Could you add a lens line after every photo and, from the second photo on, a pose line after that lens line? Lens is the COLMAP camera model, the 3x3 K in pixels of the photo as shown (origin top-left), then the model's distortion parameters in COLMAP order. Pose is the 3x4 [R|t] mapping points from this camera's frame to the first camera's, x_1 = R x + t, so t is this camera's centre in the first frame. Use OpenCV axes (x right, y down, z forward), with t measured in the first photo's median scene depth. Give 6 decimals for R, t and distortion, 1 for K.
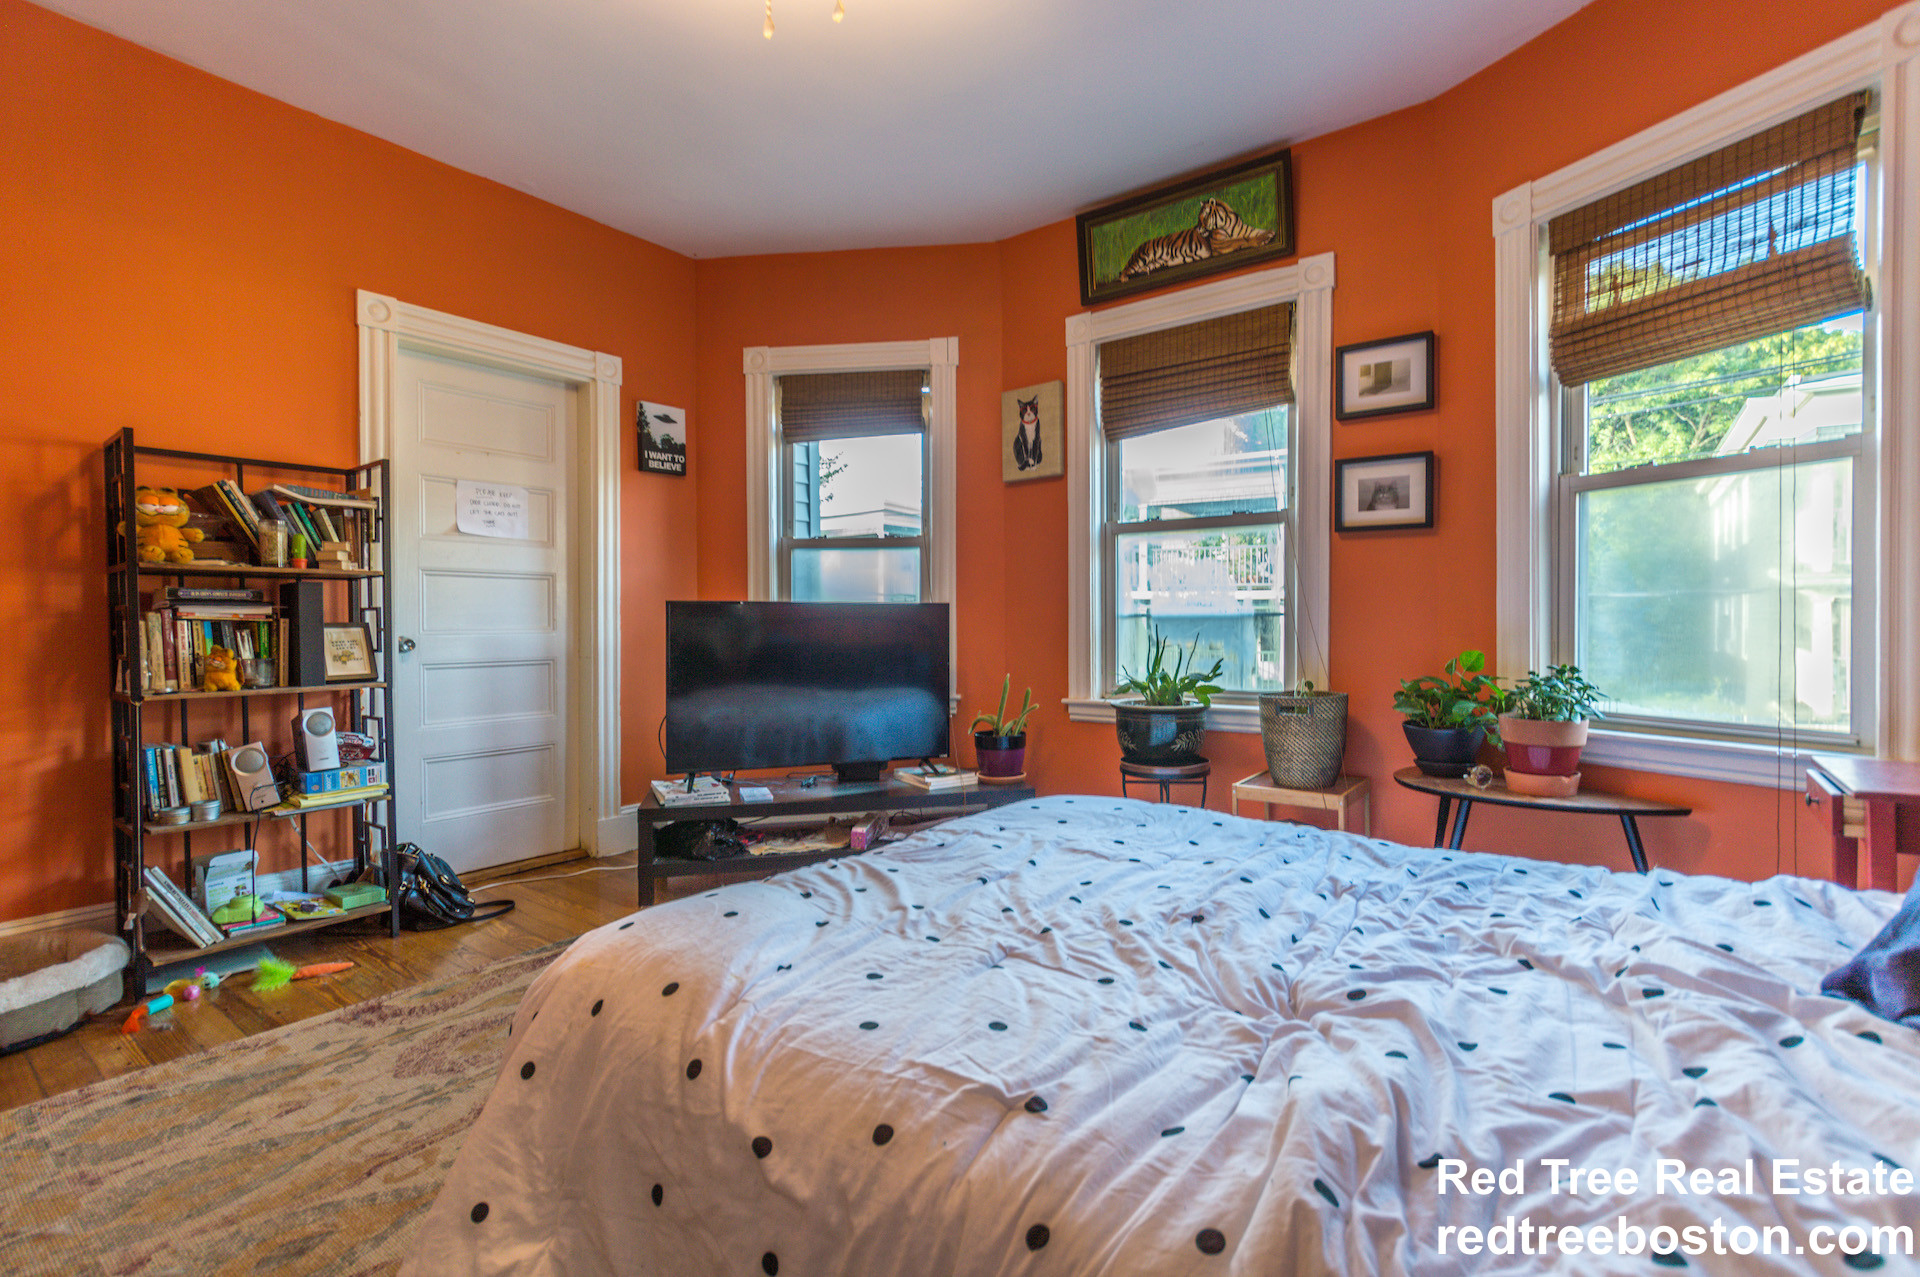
lens RADIAL K [[882.3, 0, 959.6], [0, 882.3, 630.7], [0, 0, 1]] dist [0.000936, 0.000331]
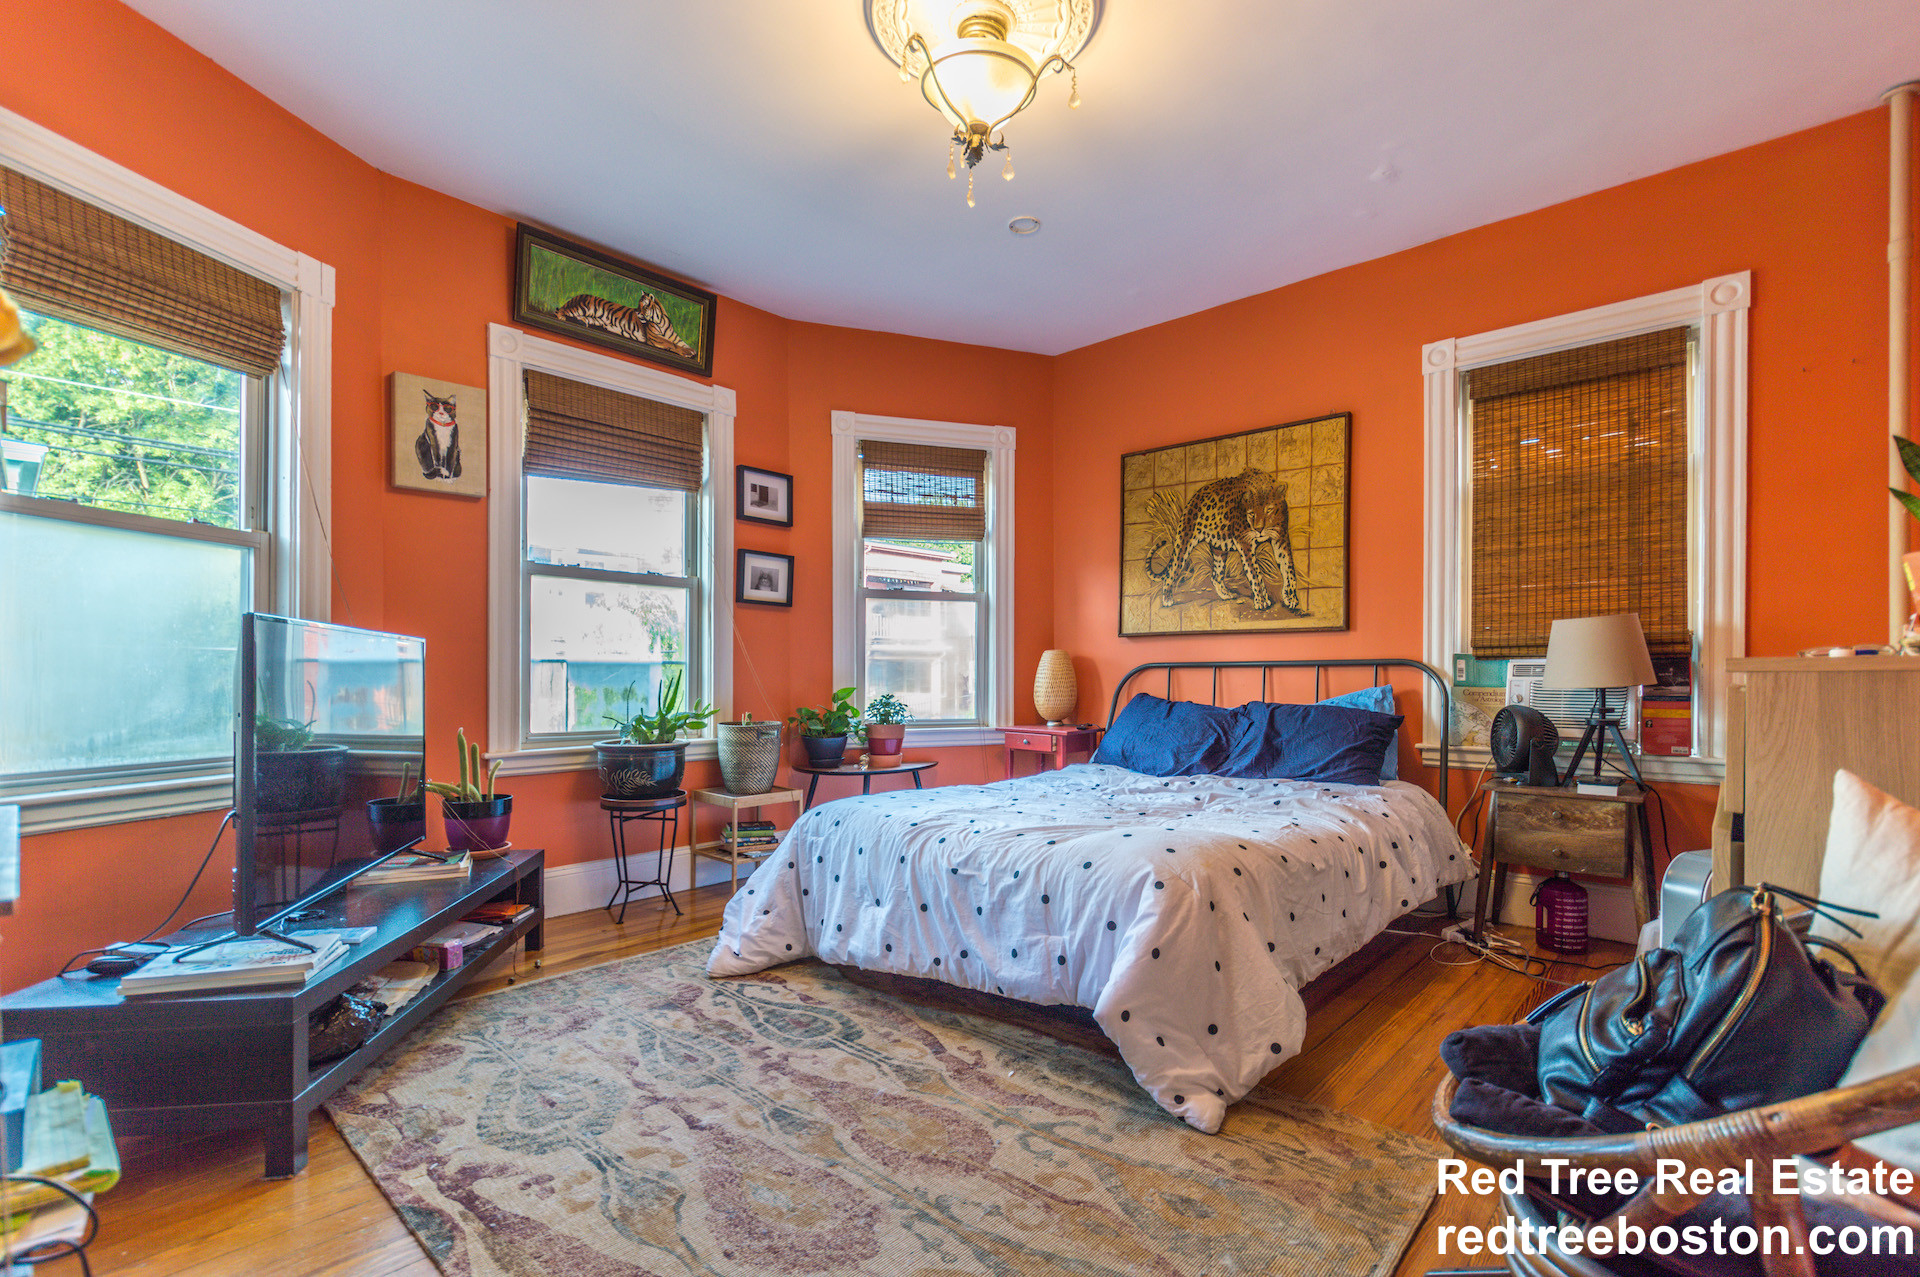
lens RADIAL K [[874.1, 0, 959.5], [0, 874.1, 680.6], [0, 0, 1]] dist [-0.000217, -0.000040]
pose [[0.085934, 0.000390, 0.996301, -0.791262], [0.004679, 0.999989, -0.000795, 0.008382], [-0.996290, 0.004730, 0.085932, 0.510240]]
